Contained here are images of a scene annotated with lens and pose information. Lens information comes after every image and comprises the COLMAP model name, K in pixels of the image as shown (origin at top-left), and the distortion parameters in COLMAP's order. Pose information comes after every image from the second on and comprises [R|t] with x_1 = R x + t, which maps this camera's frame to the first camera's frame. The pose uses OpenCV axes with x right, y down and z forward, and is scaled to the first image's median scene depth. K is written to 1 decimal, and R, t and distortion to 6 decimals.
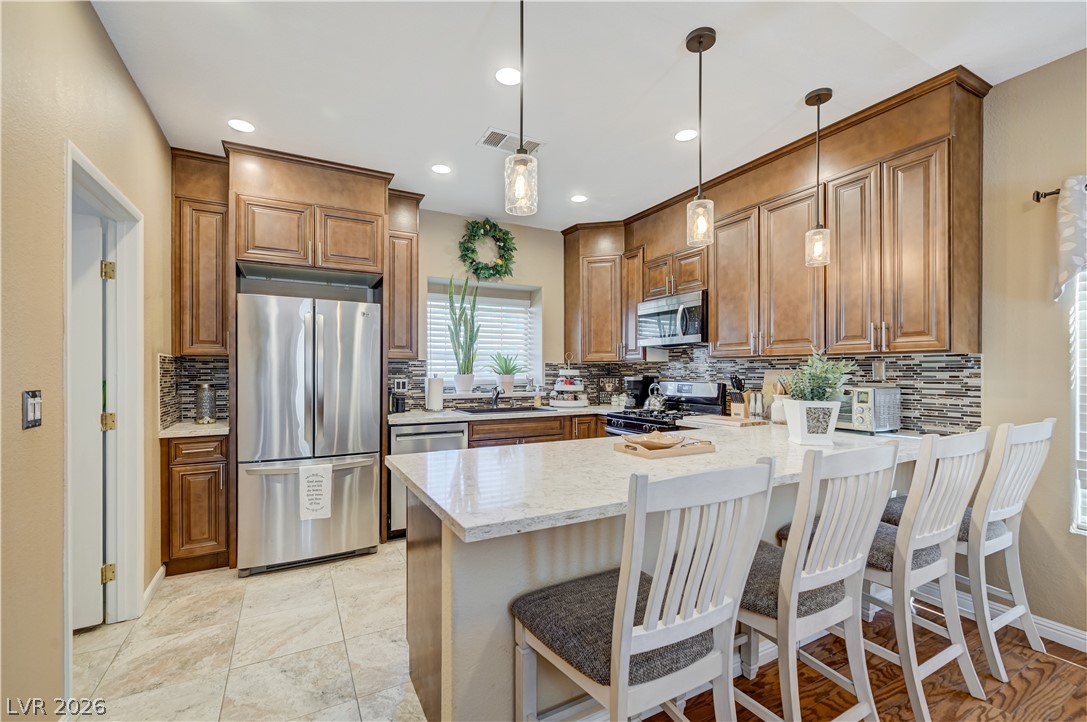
lens RADIAL K [[467.5, 0, 547.4], [0, 467.5, 370.8], [0, 0, 1]] dist [-0.001076, 0.000048]
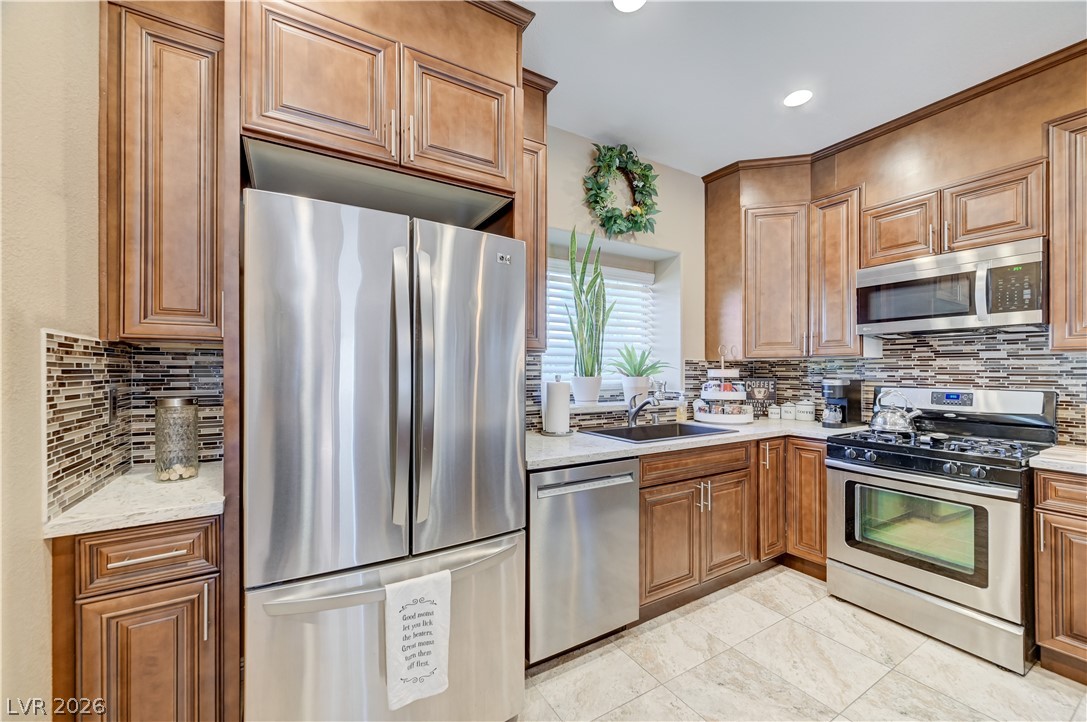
lens RADIAL K [[429.0, 0, 545.3], [0, 429.0, 369.9], [0, 0, 1]] dist [-0.000744, -0.000019]
pose [[0.999322, 0.001013, 0.036807, -0.304539], [-0.000963, 0.999999, -0.001367, -0.000633], [-0.036808, 0.001331, 0.999321, 0.452569]]
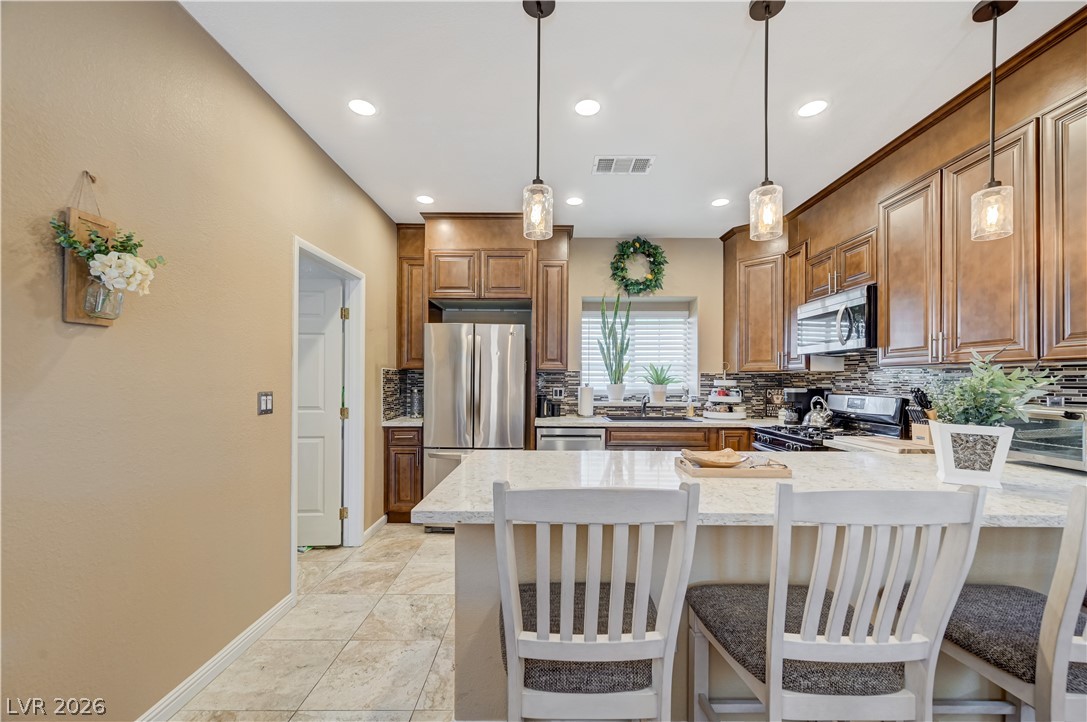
lens RADIAL K [[432.8, 0, 546.6], [0, 432.8, 378.1], [0, 0, 1]] dist [-0.001362, 0.000193]
pose [[0.874999, 0.002290, -0.484119, 0.194577], [-0.004774, 0.999981, -0.003900, -0.001644], [0.484101, 0.005724, 0.874994, 0.052777]]
